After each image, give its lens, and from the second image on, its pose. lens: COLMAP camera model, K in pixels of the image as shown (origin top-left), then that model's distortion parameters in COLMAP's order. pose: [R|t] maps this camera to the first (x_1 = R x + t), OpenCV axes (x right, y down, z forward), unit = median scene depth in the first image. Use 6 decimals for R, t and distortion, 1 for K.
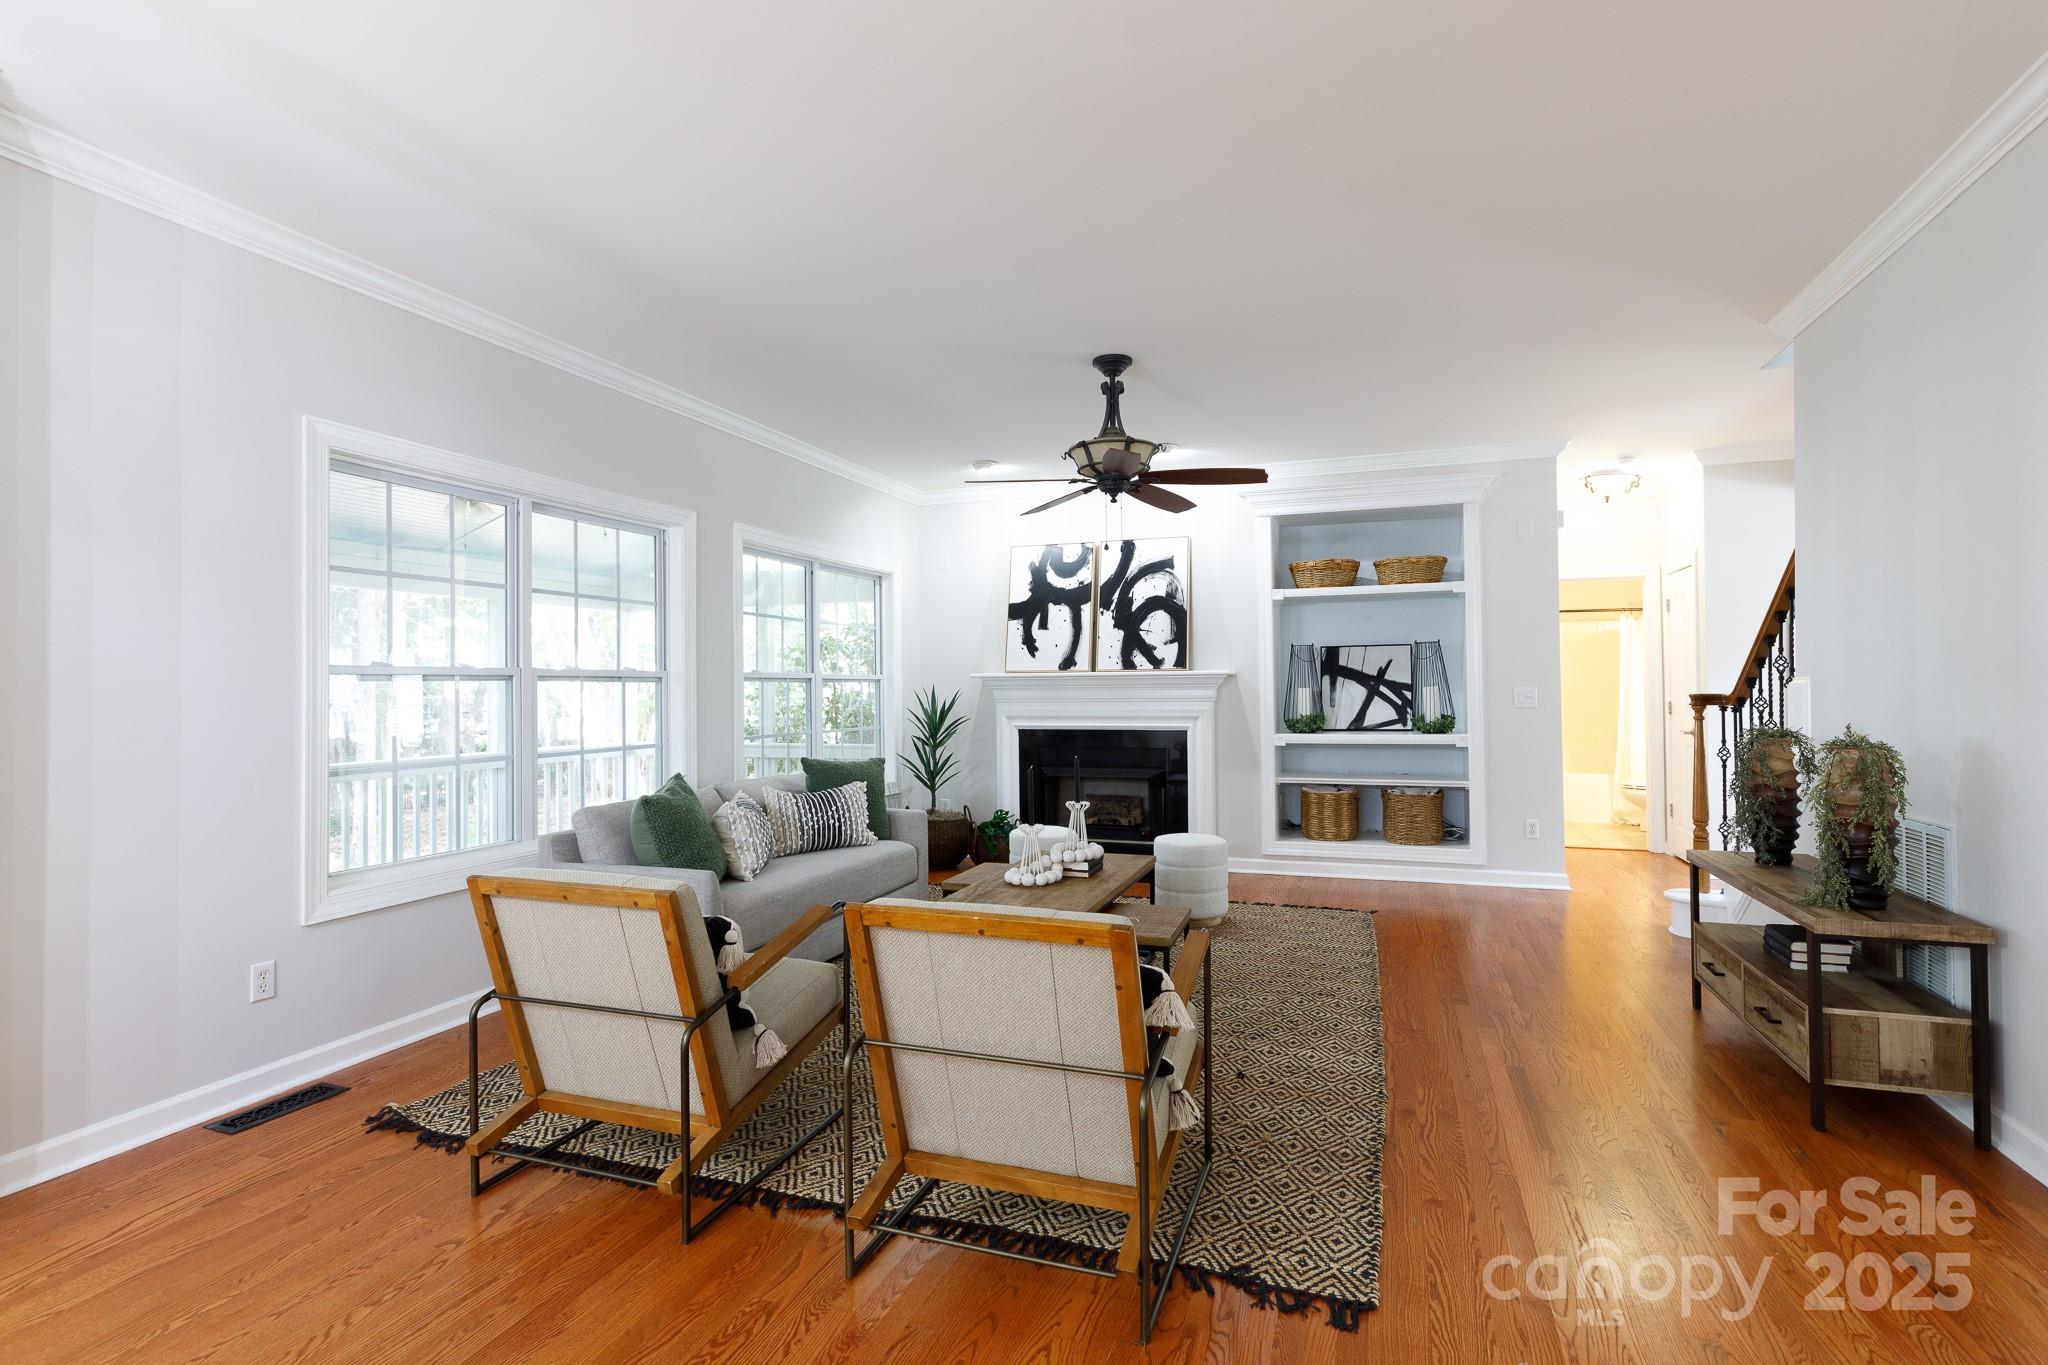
lens RADIAL K [[991.0, 0, 1022.5], [0, 991.0, 675.7], [0, 0, 1]] dist [-0.006699, 0.002338]
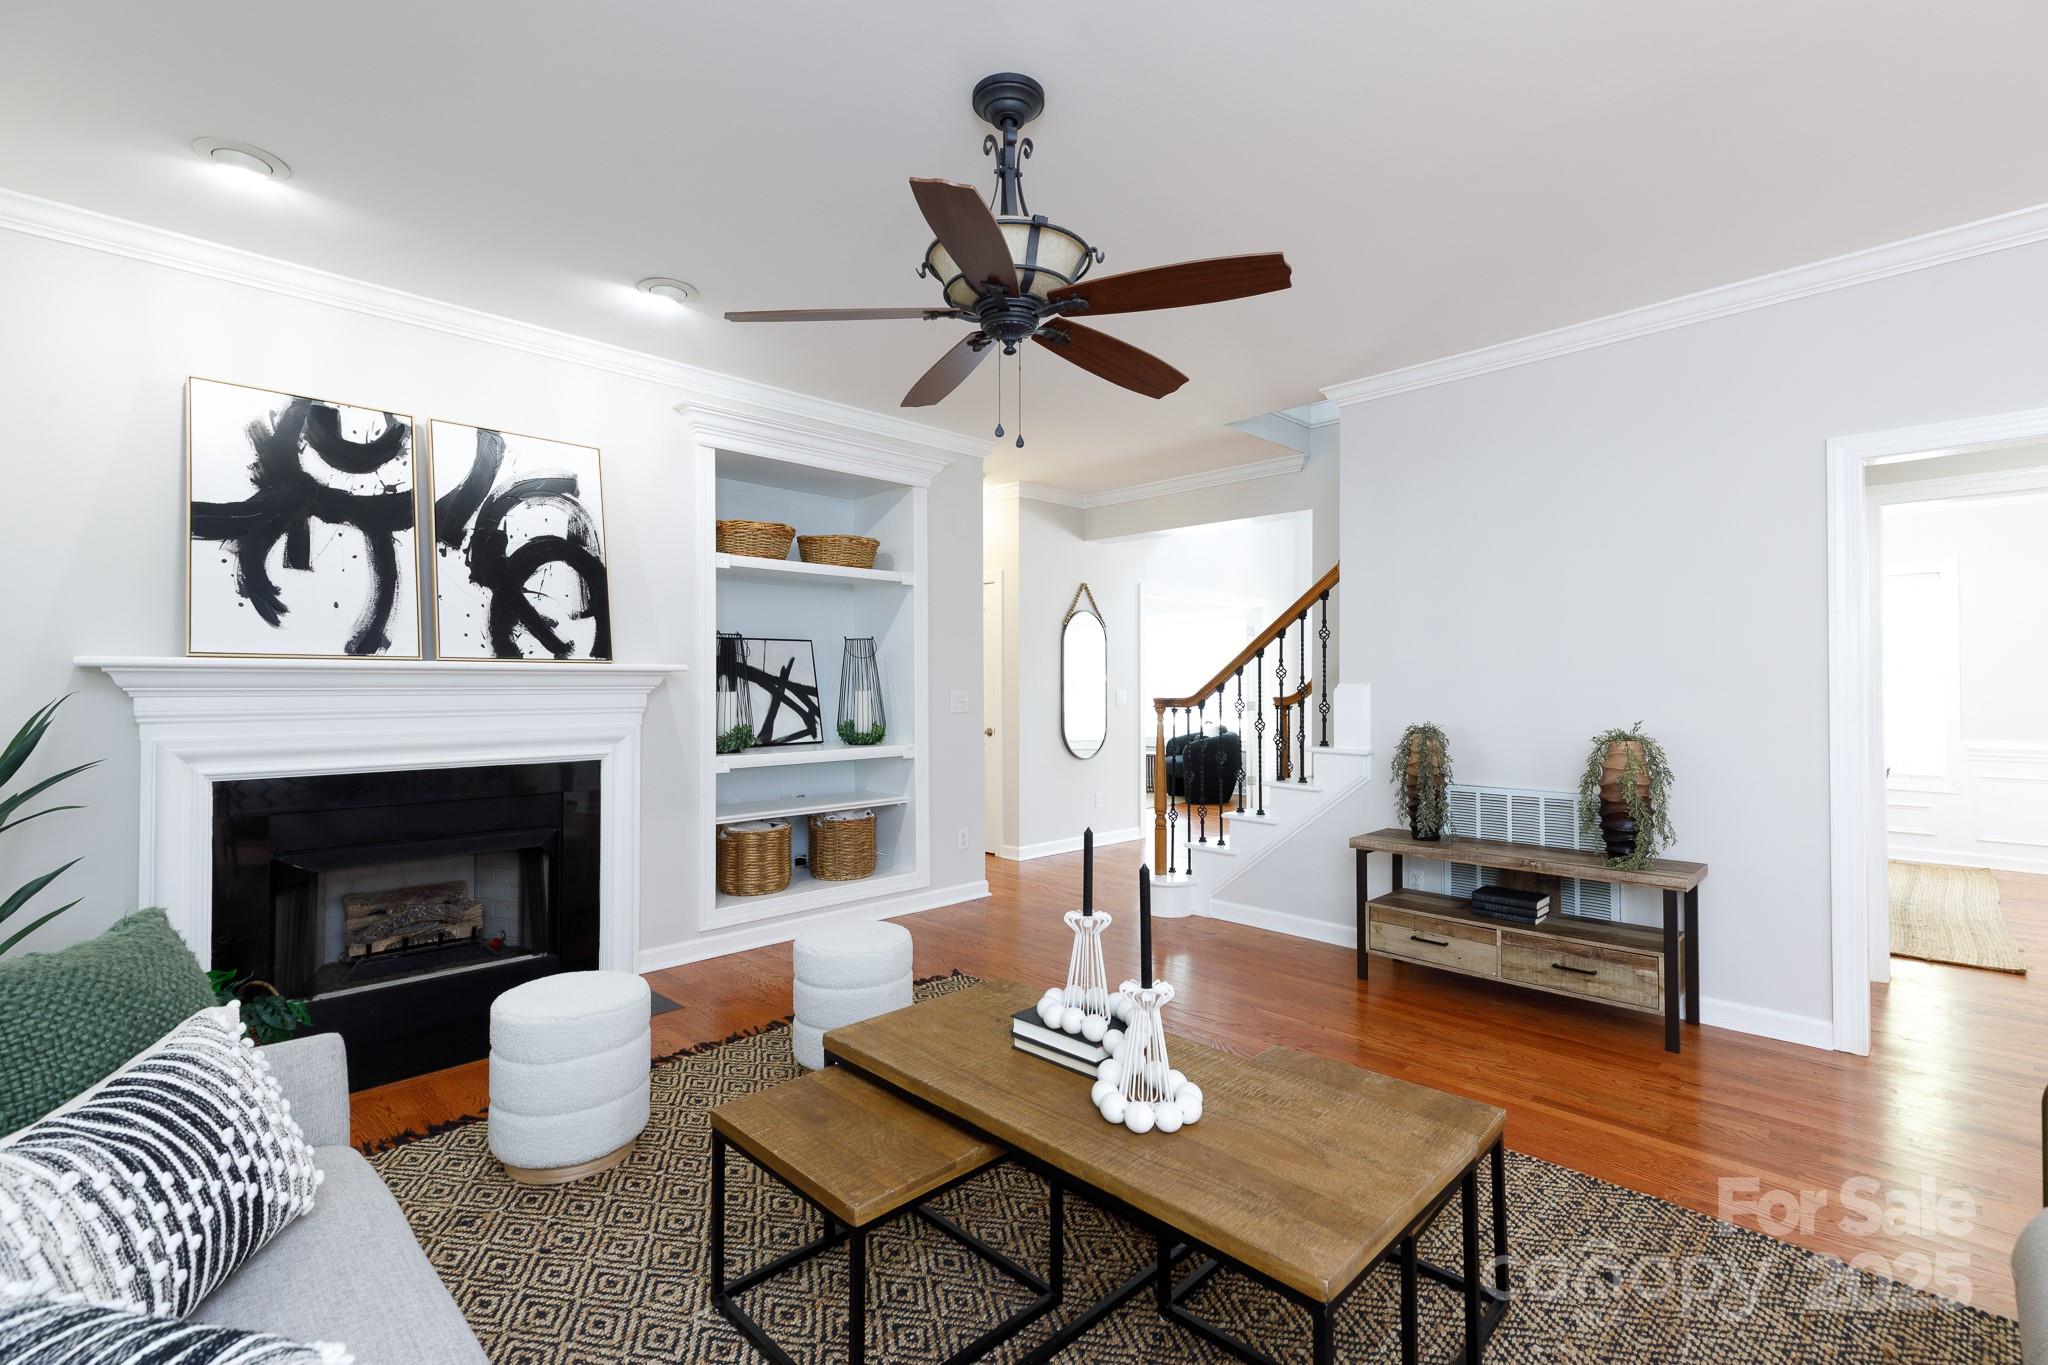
lens RADIAL K [[914.8, 0, 1024.3], [0, 914.8, 676.0], [0, 0, 1]] dist [0.000628, 0.000826]
pose [[0.425159, 0.016962, 0.904960, -0.236427], [-0.012119, 0.999841, -0.013047, 0.006747], [-0.905038, -0.005420, 0.425297, 0.509691]]
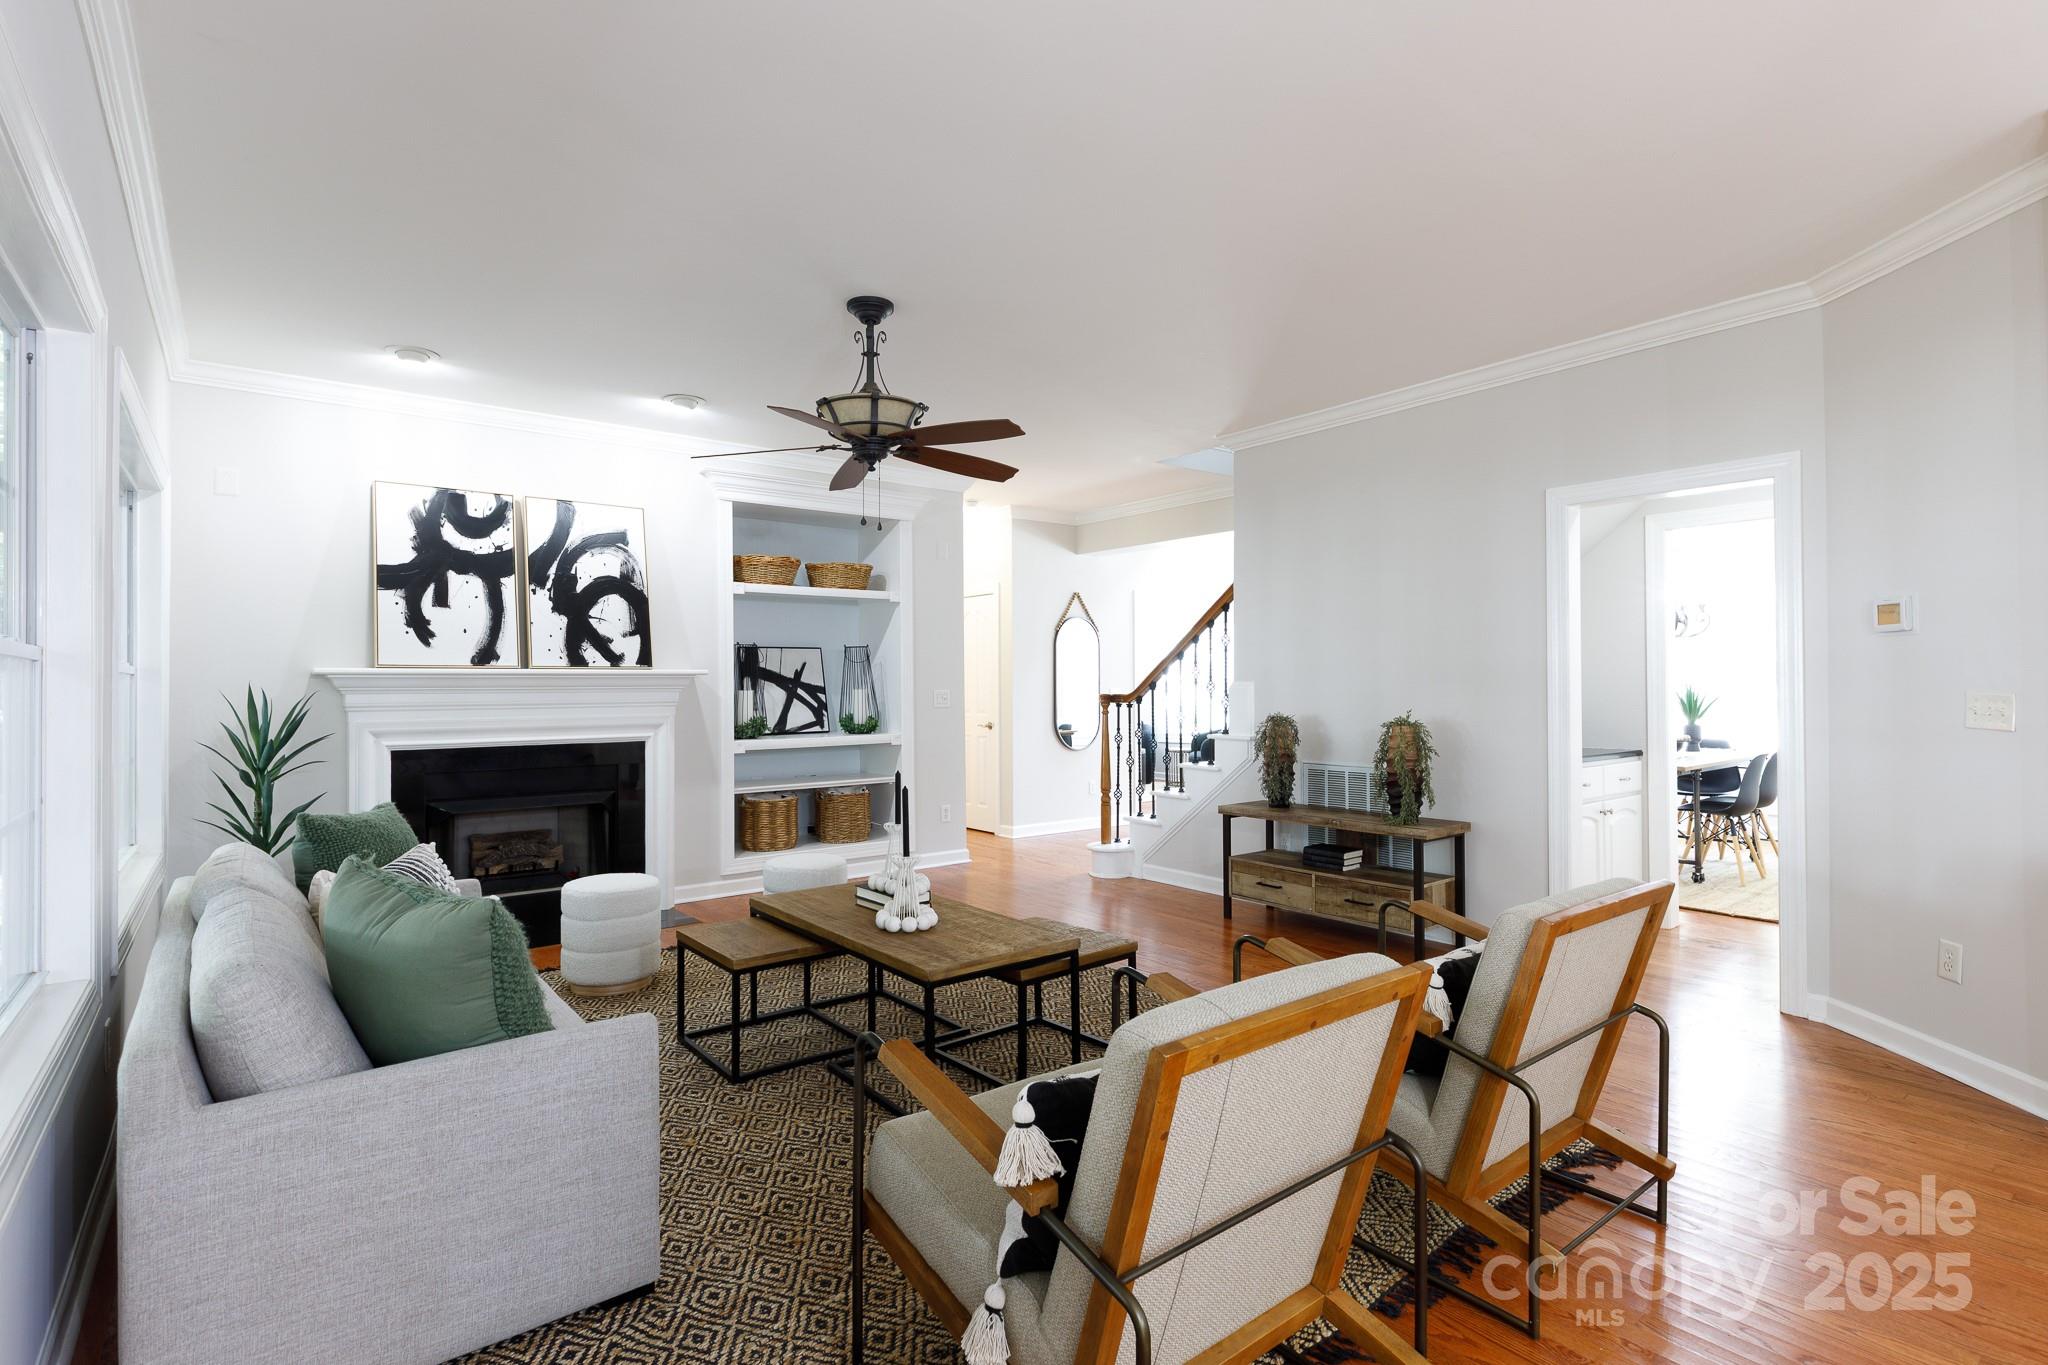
lens RADIAL K [[991.0, 0, 1024.2], [0, 991.0, 676.9], [0, 0, 1]] dist [-0.006699, 0.002338]
pose [[0.525210, 0.012962, 0.850874, -0.369854], [-0.008273, 0.999915, -0.010126, 0.006827], [-0.850932, -0.001721, 0.525272, 0.287398]]
